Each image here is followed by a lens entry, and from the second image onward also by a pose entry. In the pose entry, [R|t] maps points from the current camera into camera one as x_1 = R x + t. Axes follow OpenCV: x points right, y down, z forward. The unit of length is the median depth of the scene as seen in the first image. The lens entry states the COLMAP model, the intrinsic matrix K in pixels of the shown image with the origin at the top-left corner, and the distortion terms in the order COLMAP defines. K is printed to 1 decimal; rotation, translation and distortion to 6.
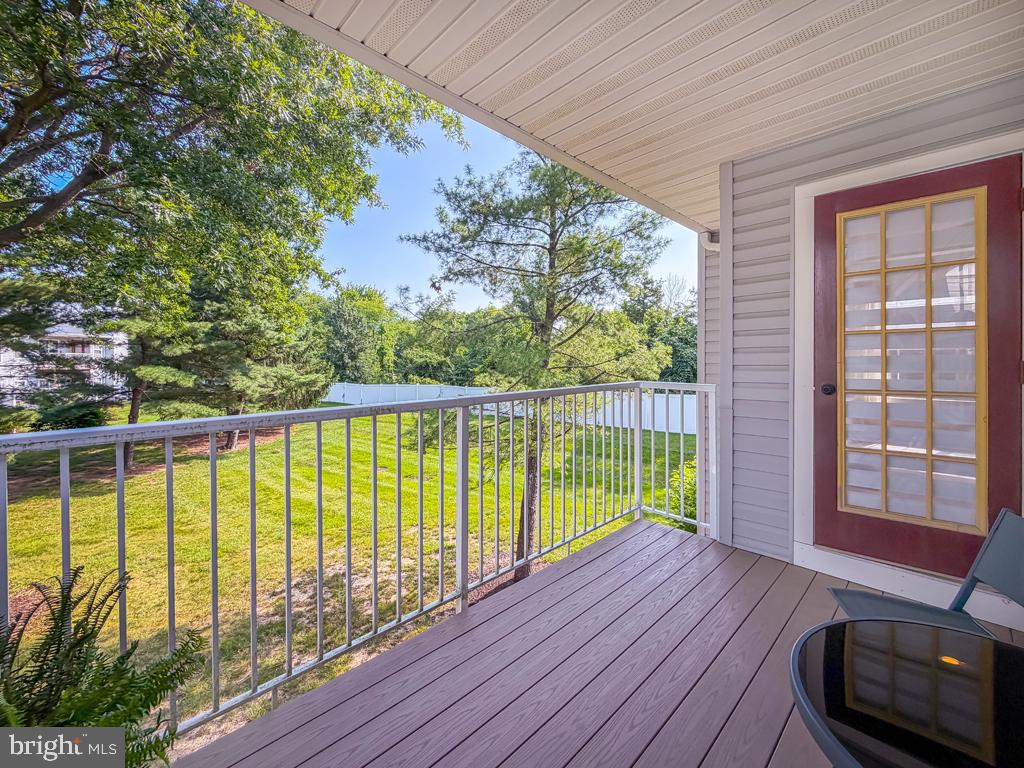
lens RADIAL K [[416.6, 0, 519.4], [0, 416.6, 379.1], [0, 0, 1]] dist [-0.002150, 0.000878]
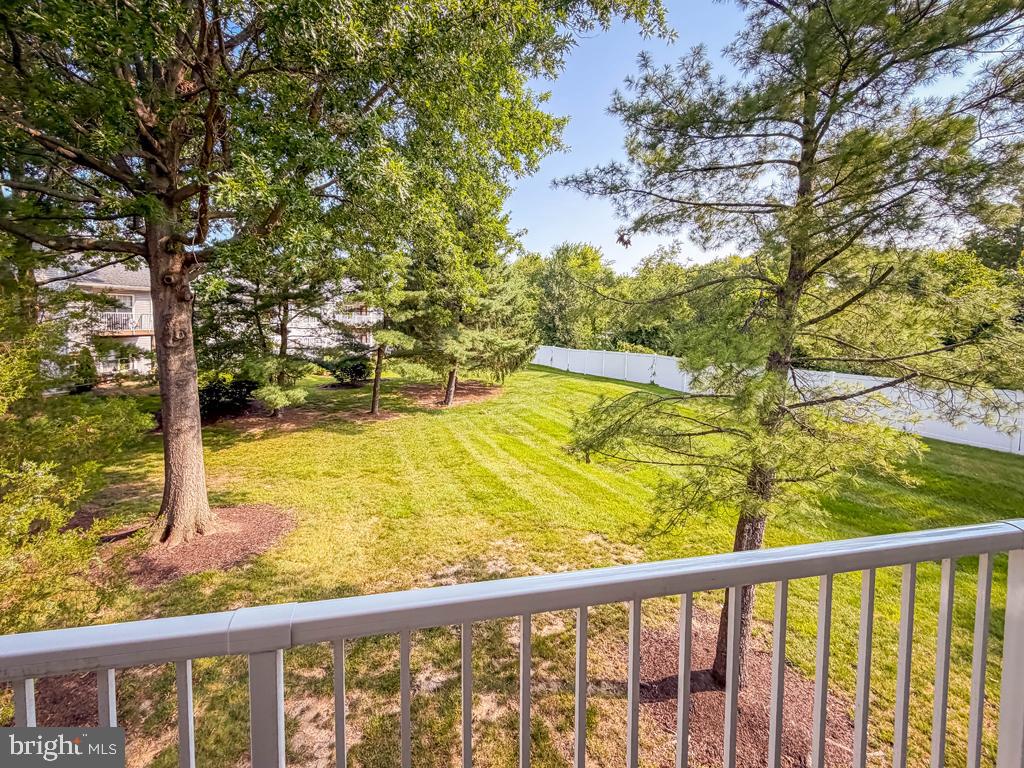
lens RADIAL K [[450.3, 0, 477.6], [0, 450.3, 347.0], [0, 0, 1]] dist [-0.002631, -0.000275]
pose [[0.836348, 0.037818, -0.546893, 0.044080], [-0.031188, 0.999284, 0.021407, -0.042388], [0.547312, -0.000847, 0.836928, 0.186658]]
